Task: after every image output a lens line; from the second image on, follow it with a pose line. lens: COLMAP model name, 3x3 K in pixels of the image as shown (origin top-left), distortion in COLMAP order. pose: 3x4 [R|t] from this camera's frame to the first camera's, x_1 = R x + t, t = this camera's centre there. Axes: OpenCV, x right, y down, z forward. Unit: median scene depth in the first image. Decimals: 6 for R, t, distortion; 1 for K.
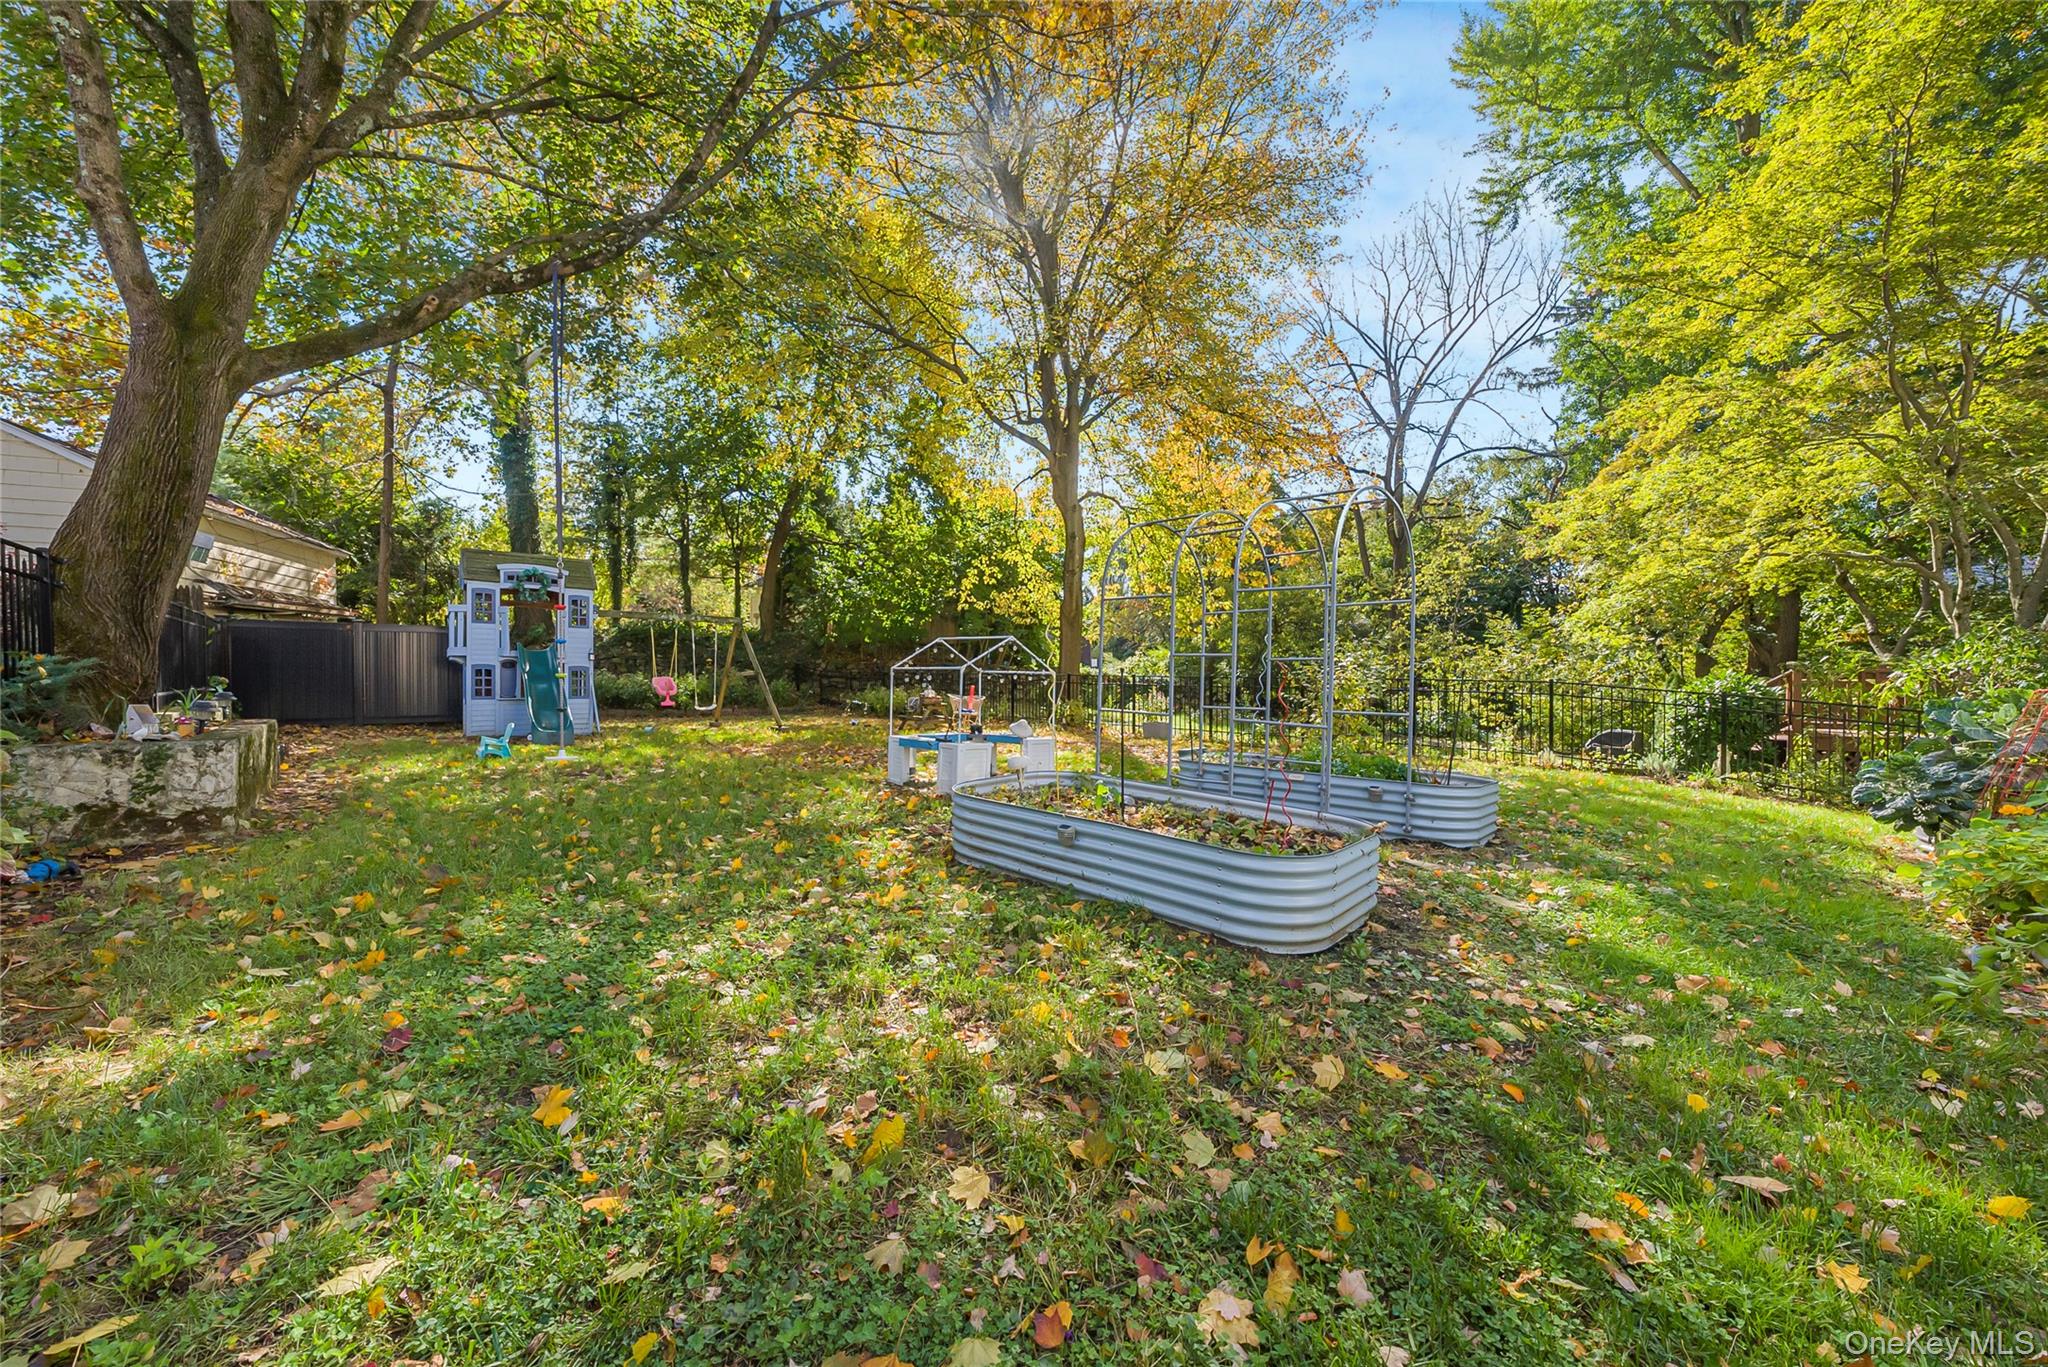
lens RADIAL K [[736.2, 0, 1025.1], [0, 736.2, 677.9], [0, 0, 1]] dist [-0.003690, 0.000035]
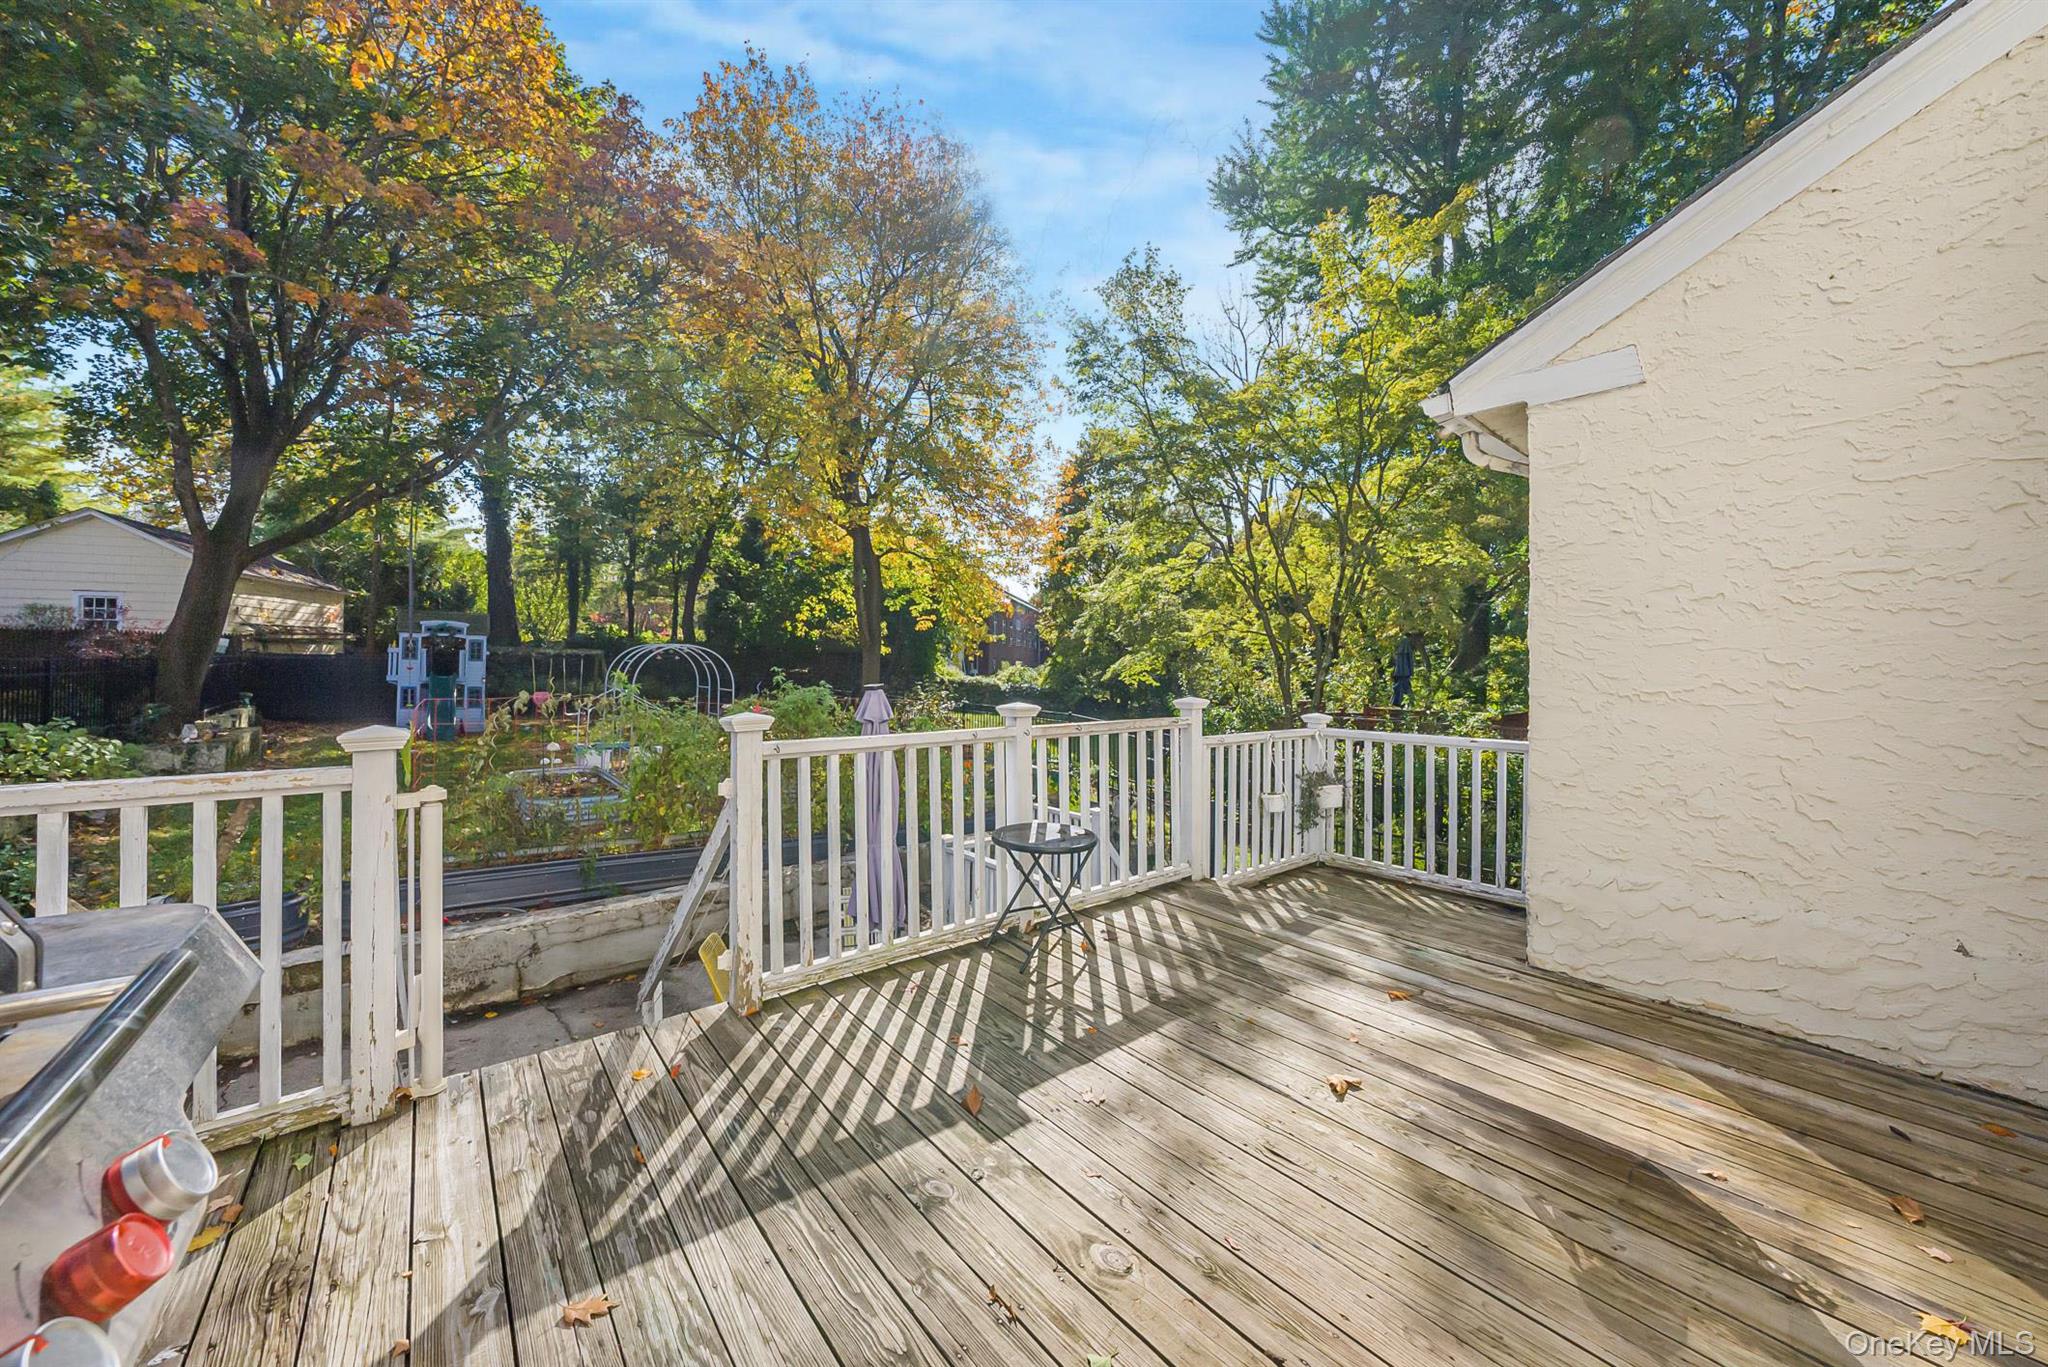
lens RADIAL K [[736.2, 0, 1022.6], [0, 736.2, 669.6], [0, 0, 1]] dist [-0.003690, 0.000035]
pose [[0.998370, 0.014288, -0.055264, 0.485230], [-0.013850, 0.999870, 0.008299, -0.062471], [0.055375, -0.007520, 0.998437, -0.363712]]
